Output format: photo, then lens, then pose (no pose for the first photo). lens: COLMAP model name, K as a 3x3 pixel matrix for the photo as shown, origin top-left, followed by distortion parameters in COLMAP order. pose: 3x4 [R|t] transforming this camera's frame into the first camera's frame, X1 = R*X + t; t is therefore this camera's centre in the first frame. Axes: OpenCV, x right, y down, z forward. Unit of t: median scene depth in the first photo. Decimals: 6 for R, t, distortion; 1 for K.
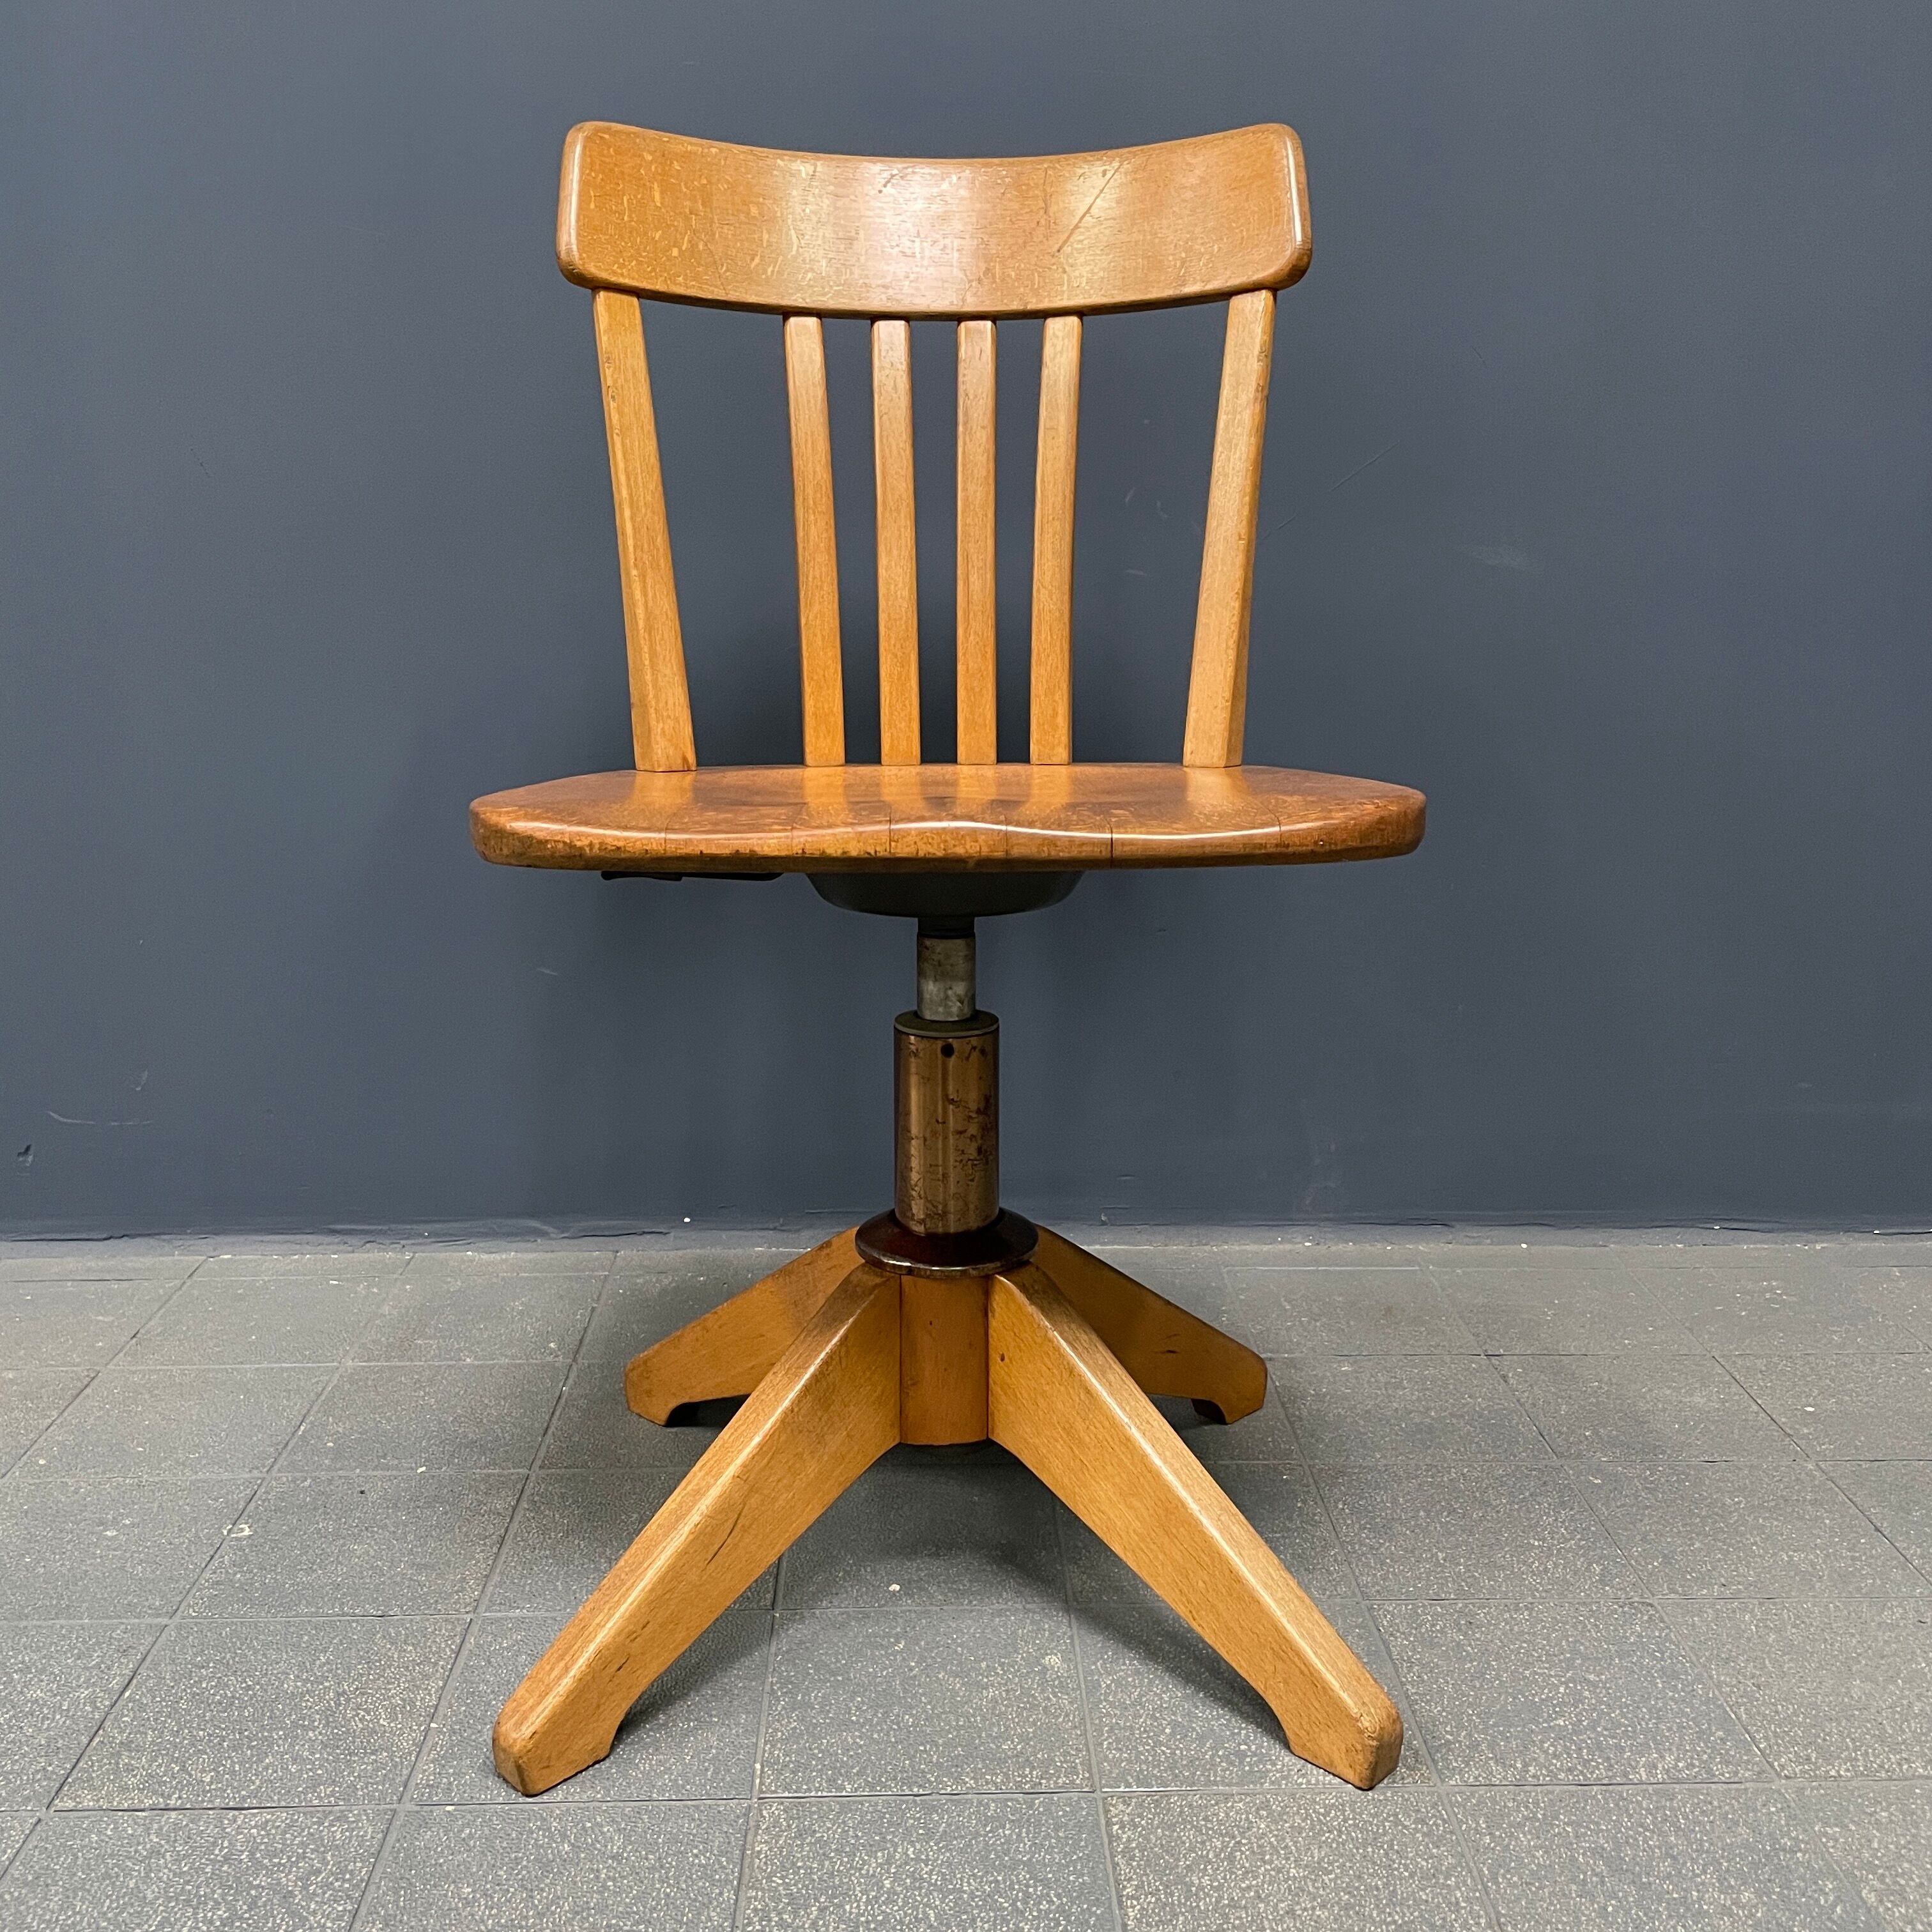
lens RADIAL K [[1988.4, 0, 956.1], [0, 1988.4, 933.0], [0, 0, 1]] dist [0.031903, 0.000000]
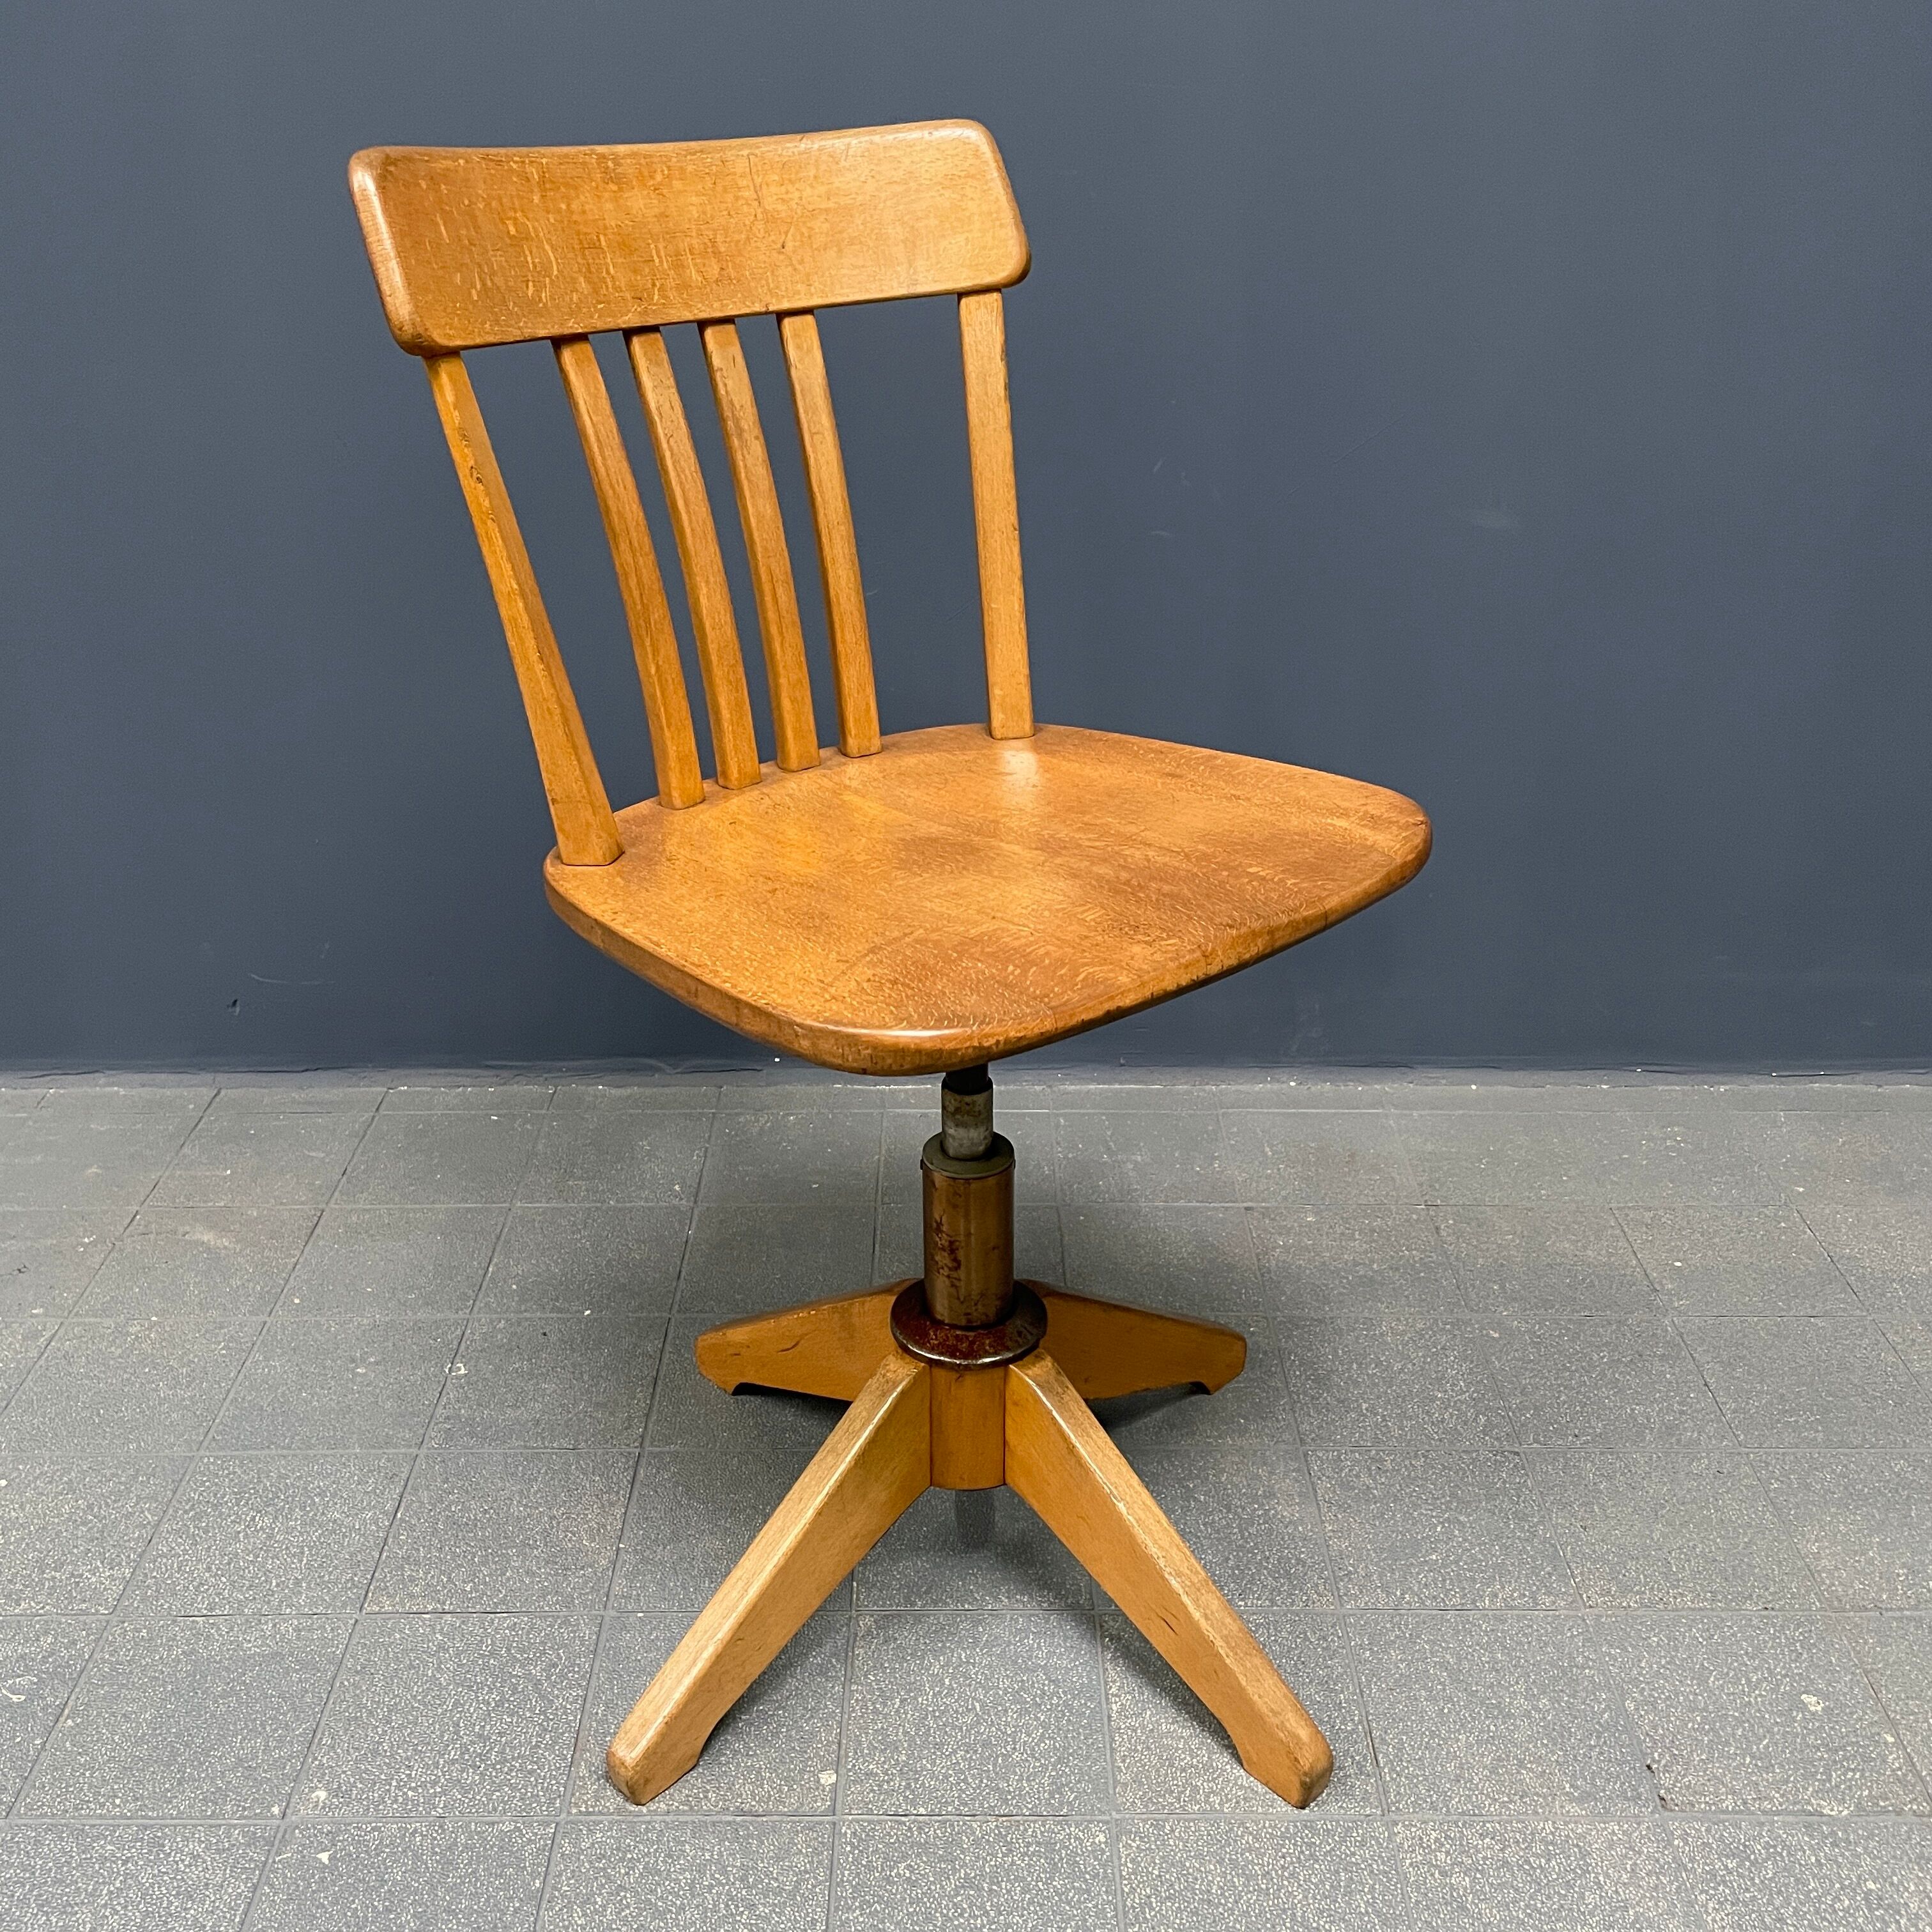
lens RADIAL K [[1988.4, 0, 943.6], [0, 1988.4, 937.7], [0, 0, 1]] dist [0.031903, 0.000000]
pose [[0.999597, 0.004772, -0.027991, 0.011421], [0.001703, 0.973929, 0.226846, -0.236893], [0.028344, -0.226802, 0.973528, -0.067089]]
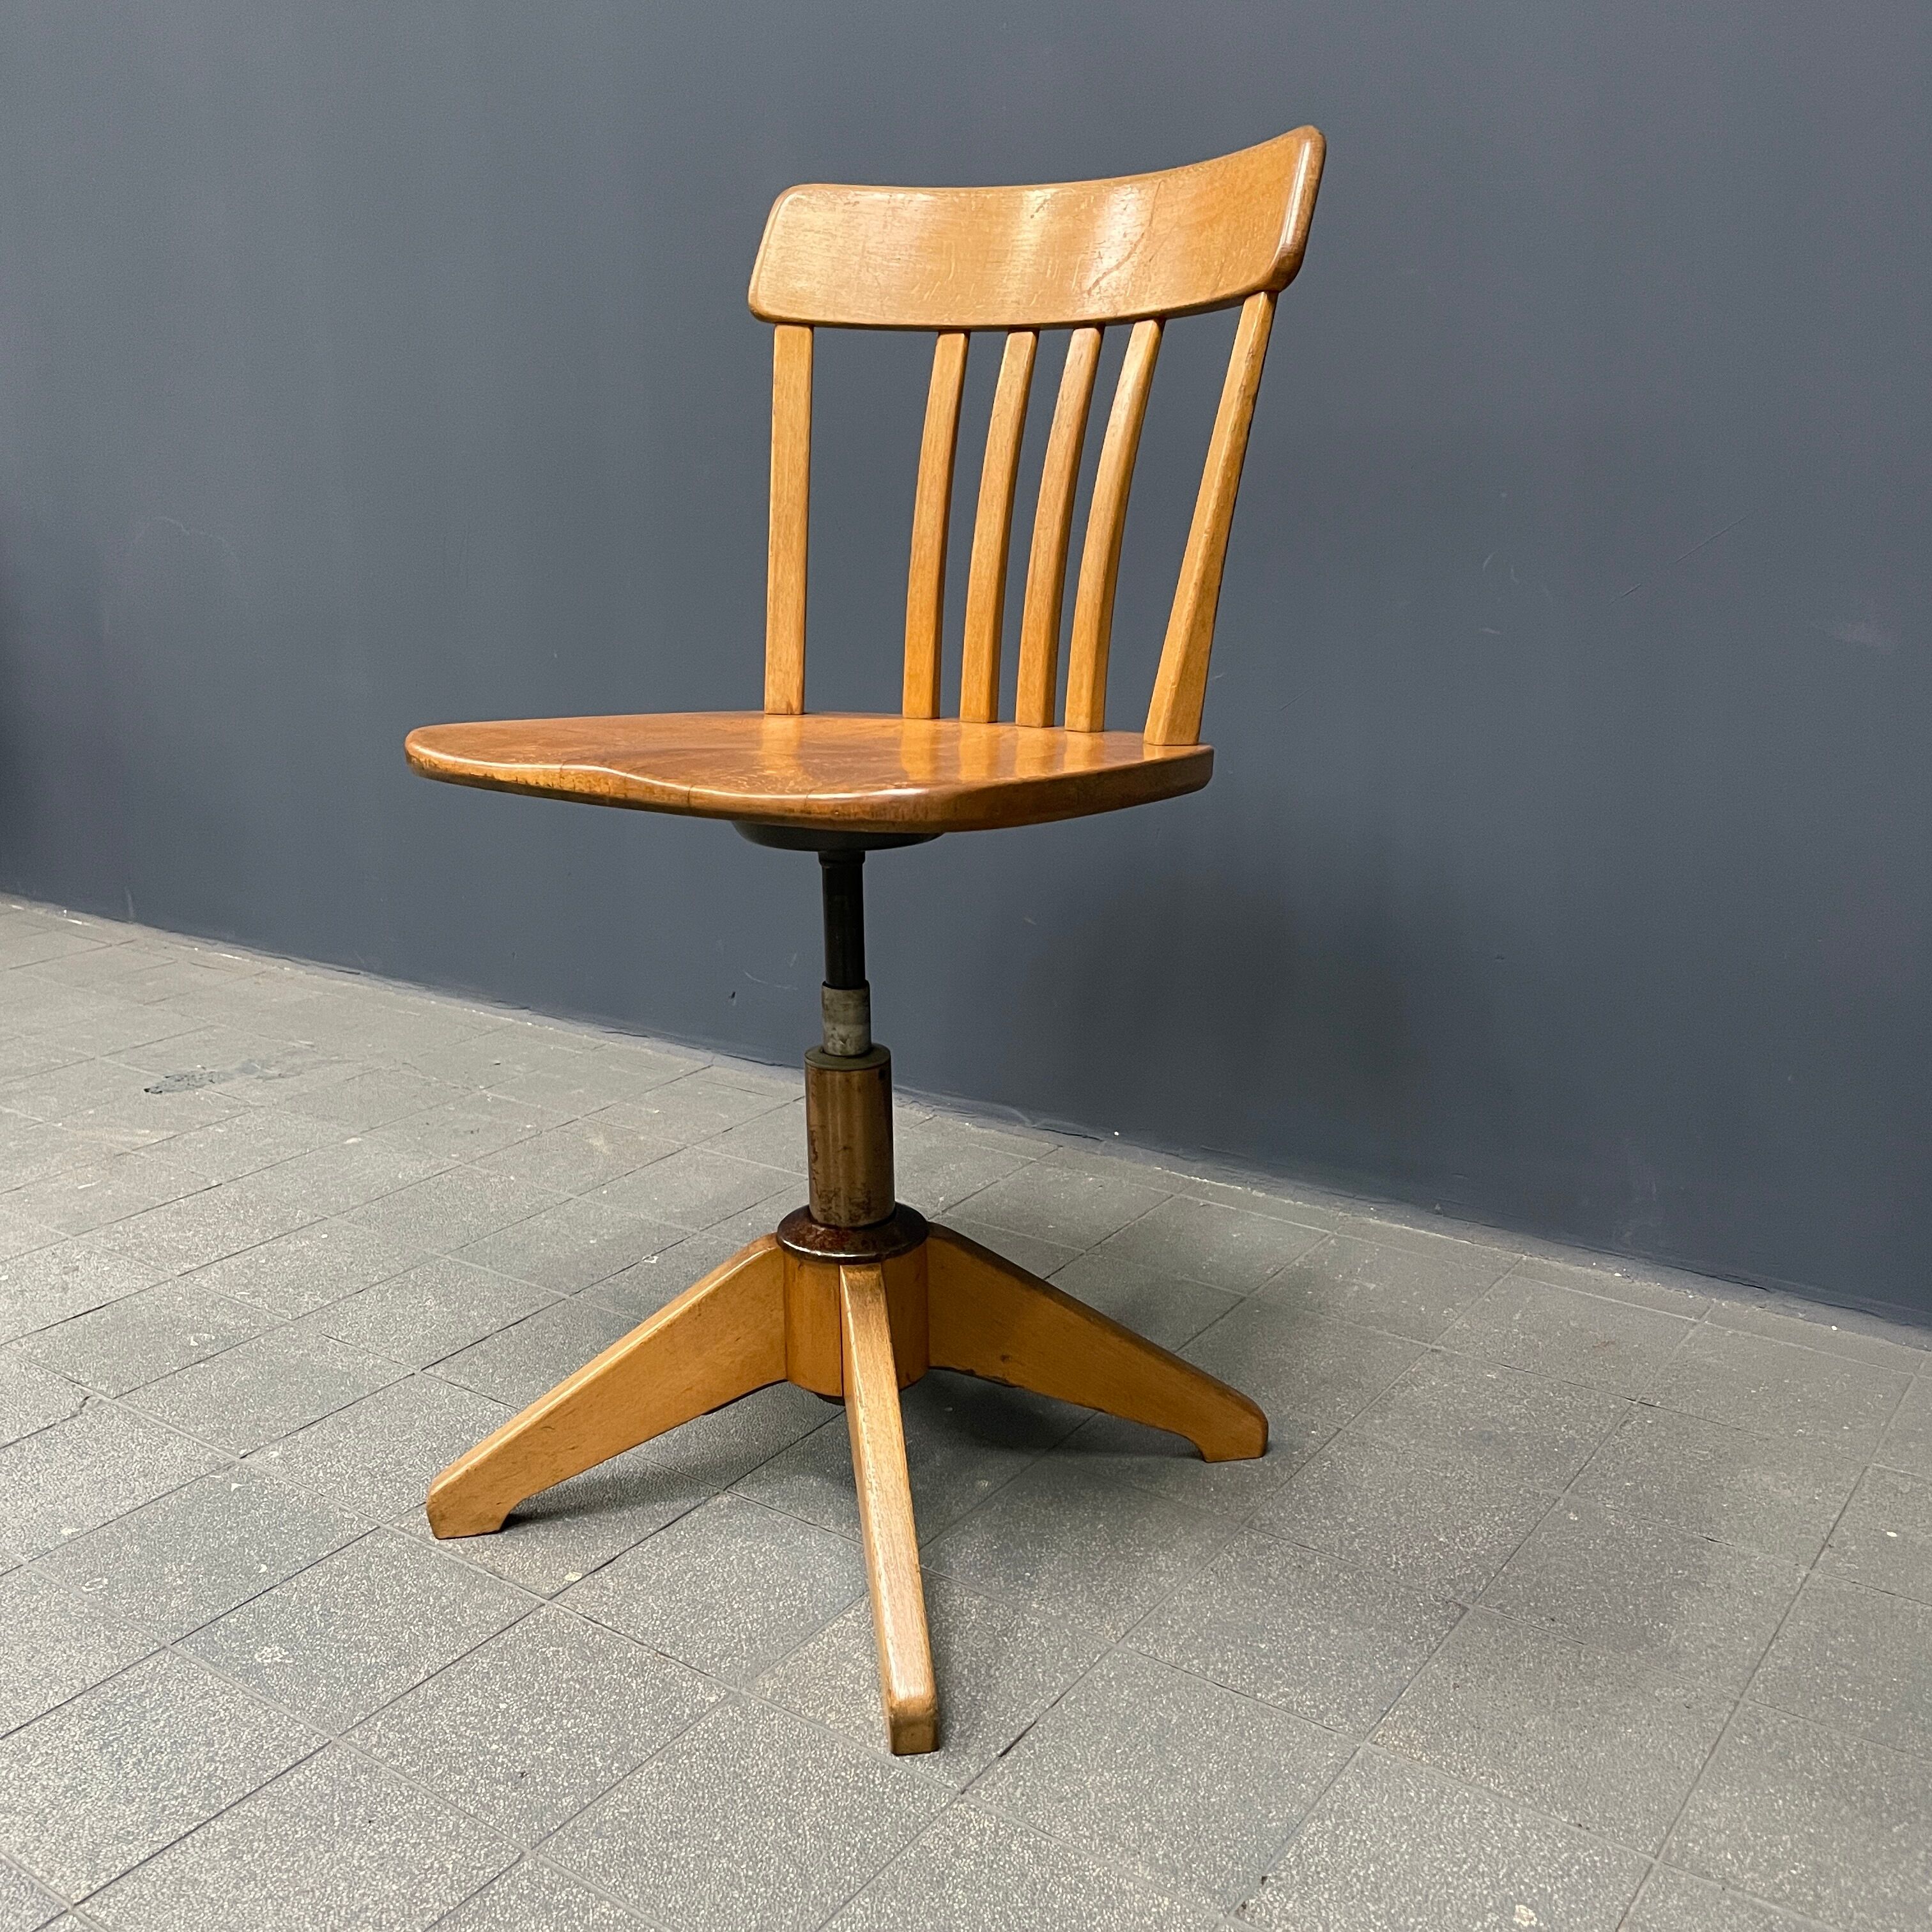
lens RADIAL K [[1988.4, 0, 936.7], [0, 1988.4, 928.9], [0, 0, 1]] dist [0.031903, 0.000000]
pose [[0.793085, 0.133871, -0.594218, 0.680726], [-0.109133, 0.990993, 0.077603, -0.053856], [0.599255, 0.003303, 0.800551, 0.060705]]
